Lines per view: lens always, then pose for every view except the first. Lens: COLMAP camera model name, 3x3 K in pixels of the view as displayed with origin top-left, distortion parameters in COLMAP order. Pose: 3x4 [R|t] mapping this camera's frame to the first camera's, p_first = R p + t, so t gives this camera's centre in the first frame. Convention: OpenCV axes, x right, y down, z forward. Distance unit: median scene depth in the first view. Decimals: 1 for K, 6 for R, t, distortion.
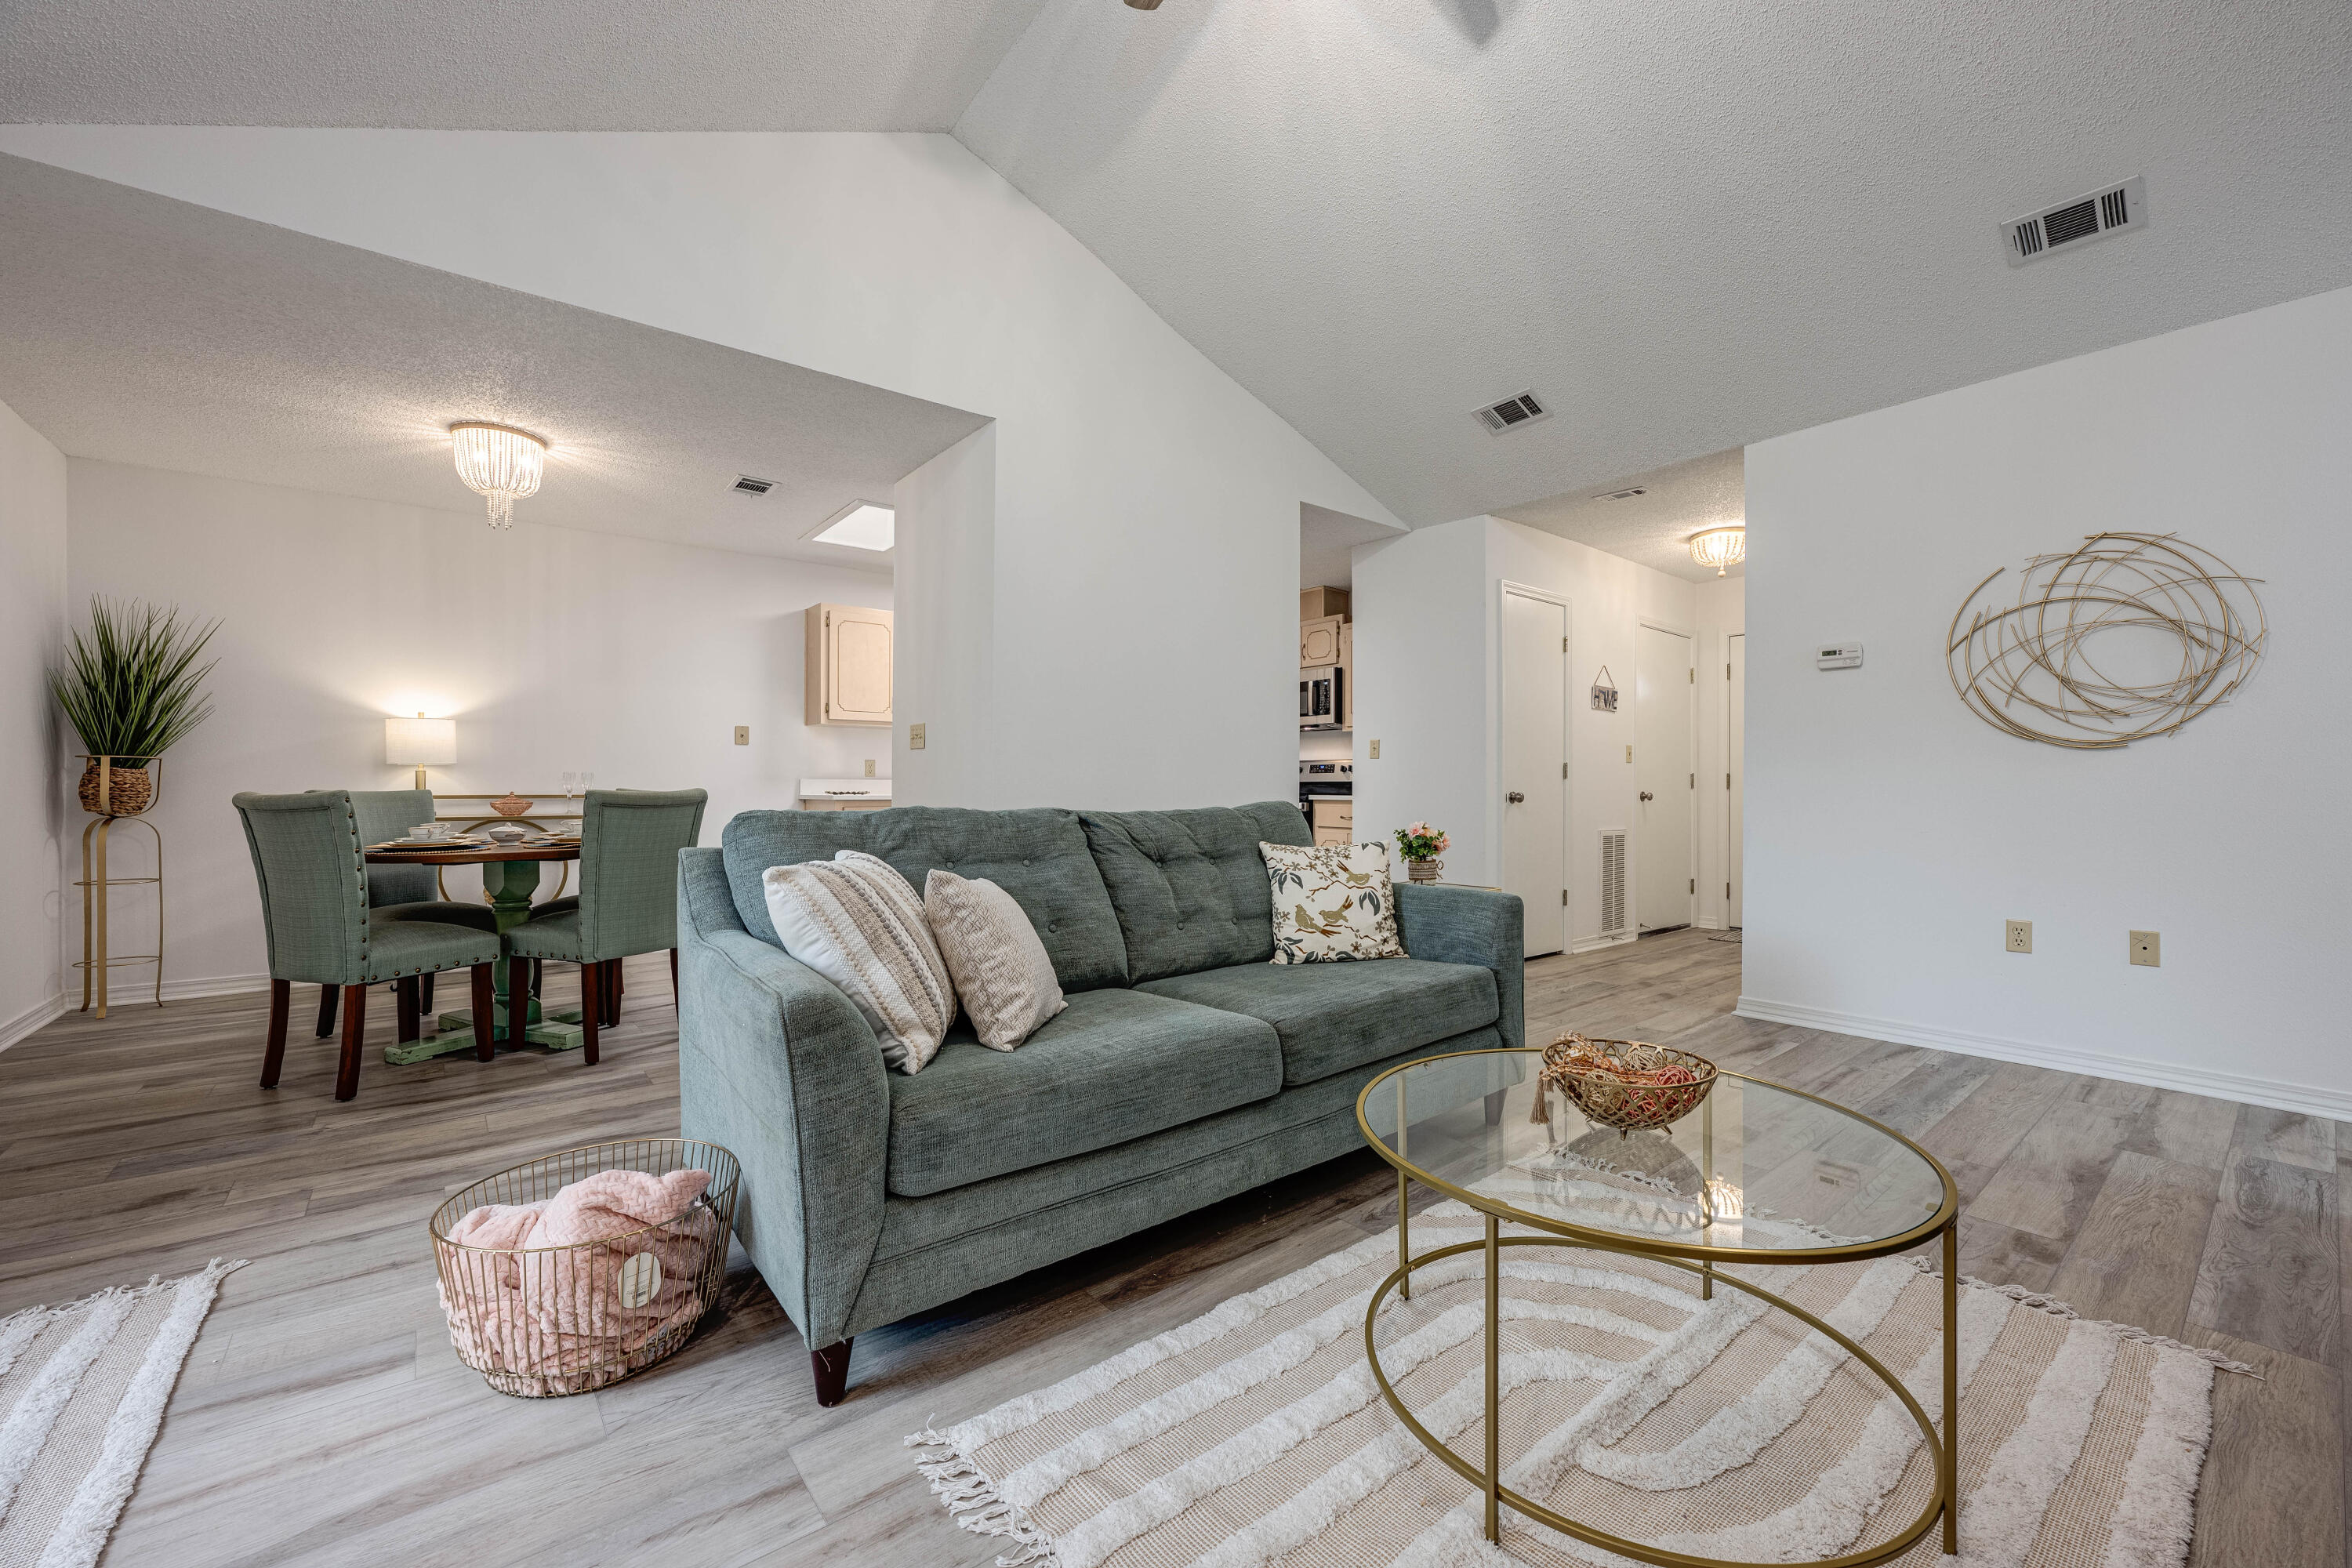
lens RADIAL K [[957.7, 0, 1204.1], [0, 957.7, 788.9], [0, 0, 1]] dist [-0.006979, 0.001124]
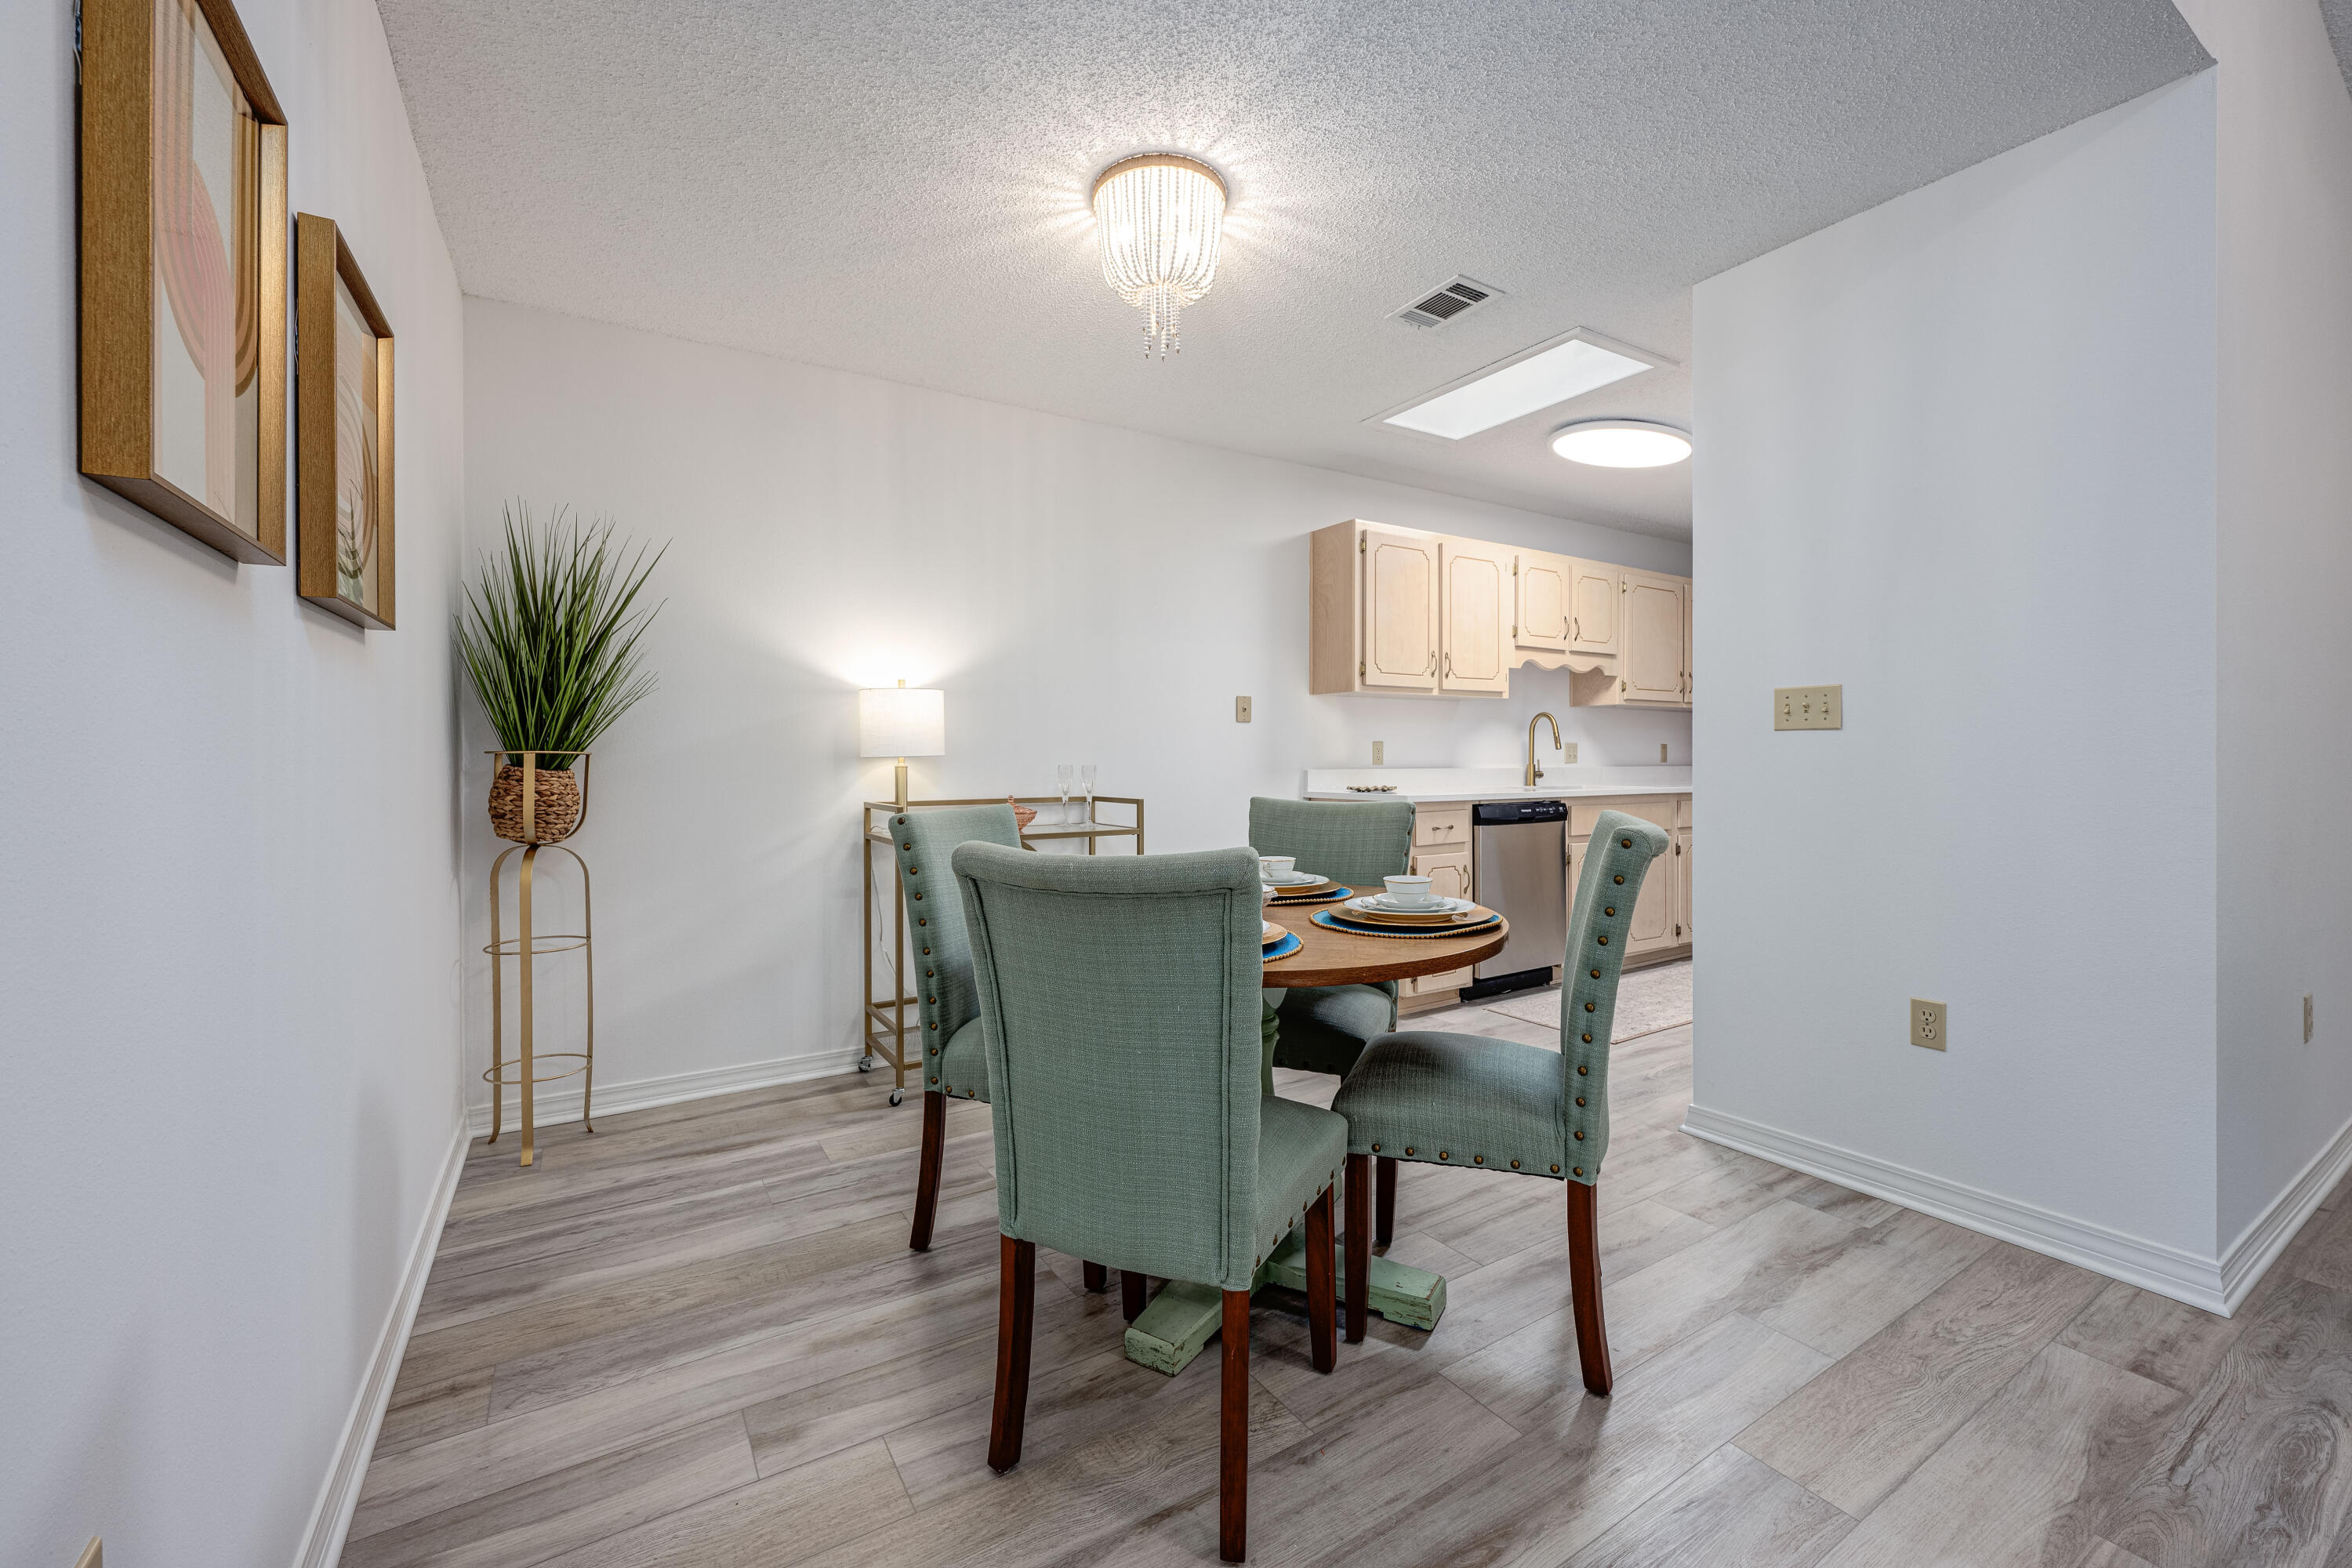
lens RADIAL K [[957.7, 0, 1180.5], [0, 957.7, 757.0], [0, 0, 1]] dist [-0.006979, 0.001124]
pose [[0.991803, -0.004328, -0.127701, -0.652244], [0.004182, 0.999990, -0.001409, -0.029142], [0.127705, 0.000863, 0.991812, 0.426727]]
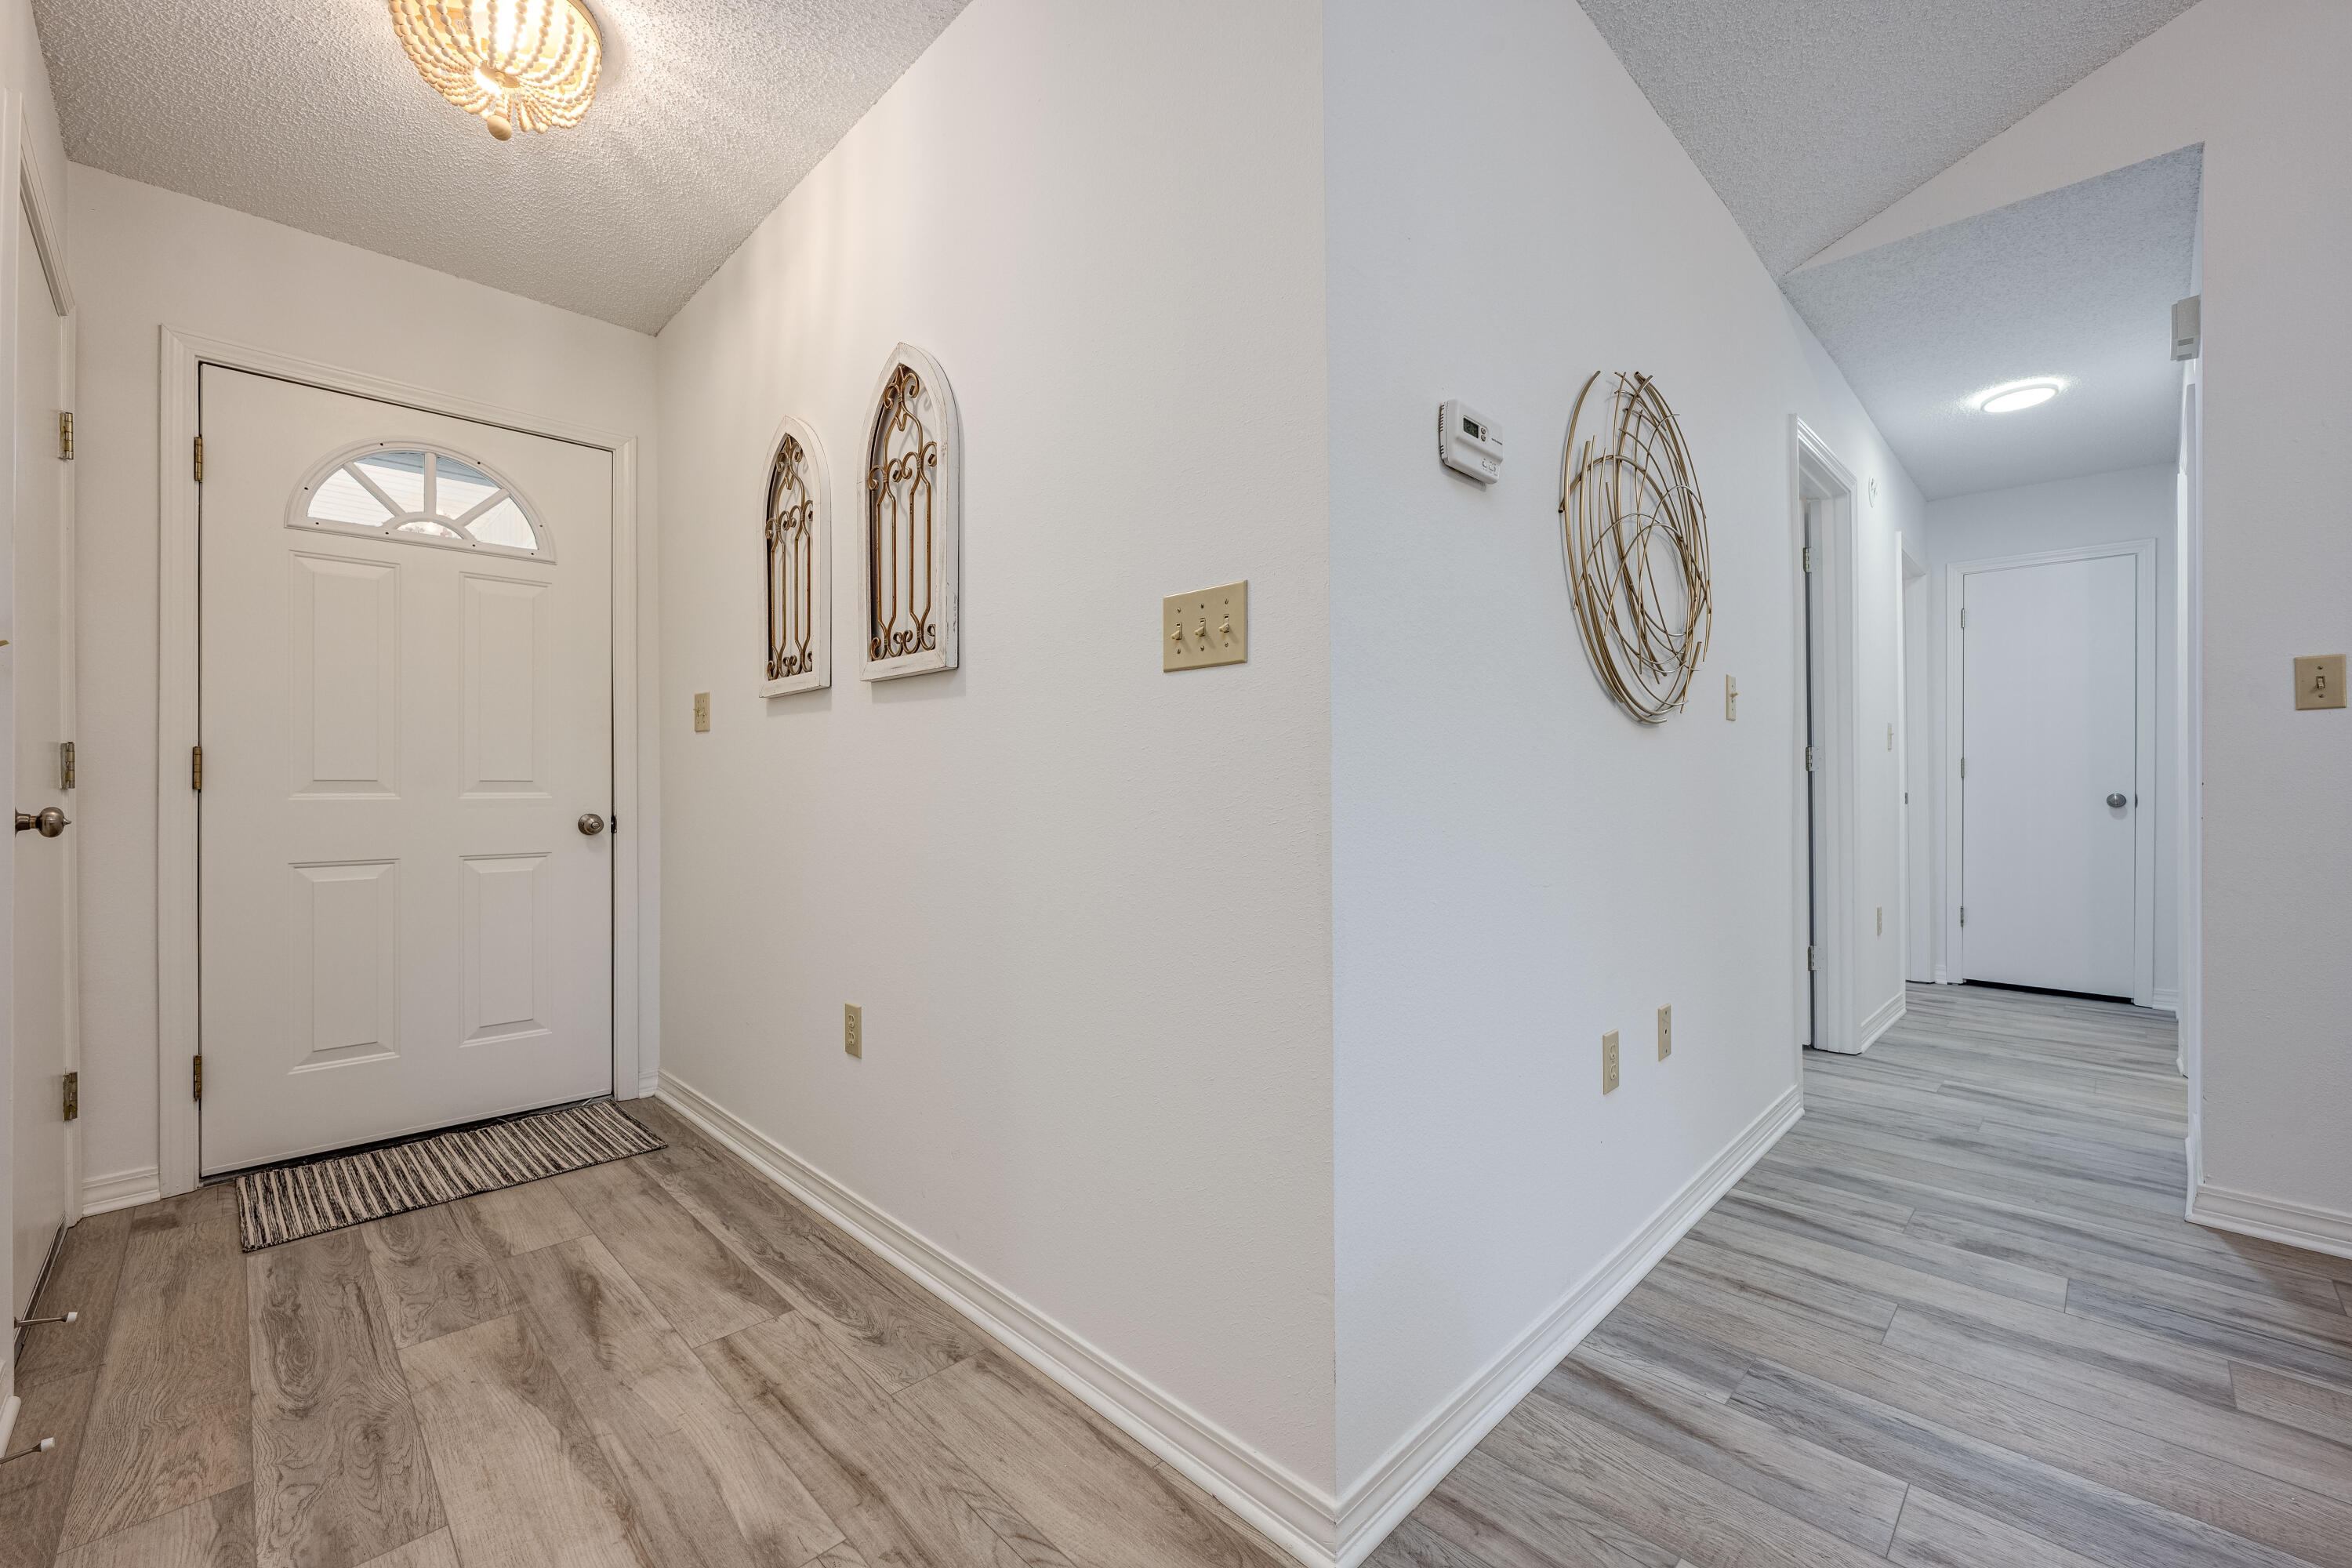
lens RADIAL K [[957.7, 0, 1150.1], [0, 957.7, 790.7], [0, 0, 1]] dist [-0.006979, 0.001124]
pose [[-0.082684, -0.009881, 0.996527, 0.286357], [-0.001714, 0.999951, 0.009773, -0.001759], [-0.996574, -0.000900, -0.082697, 1.101782]]
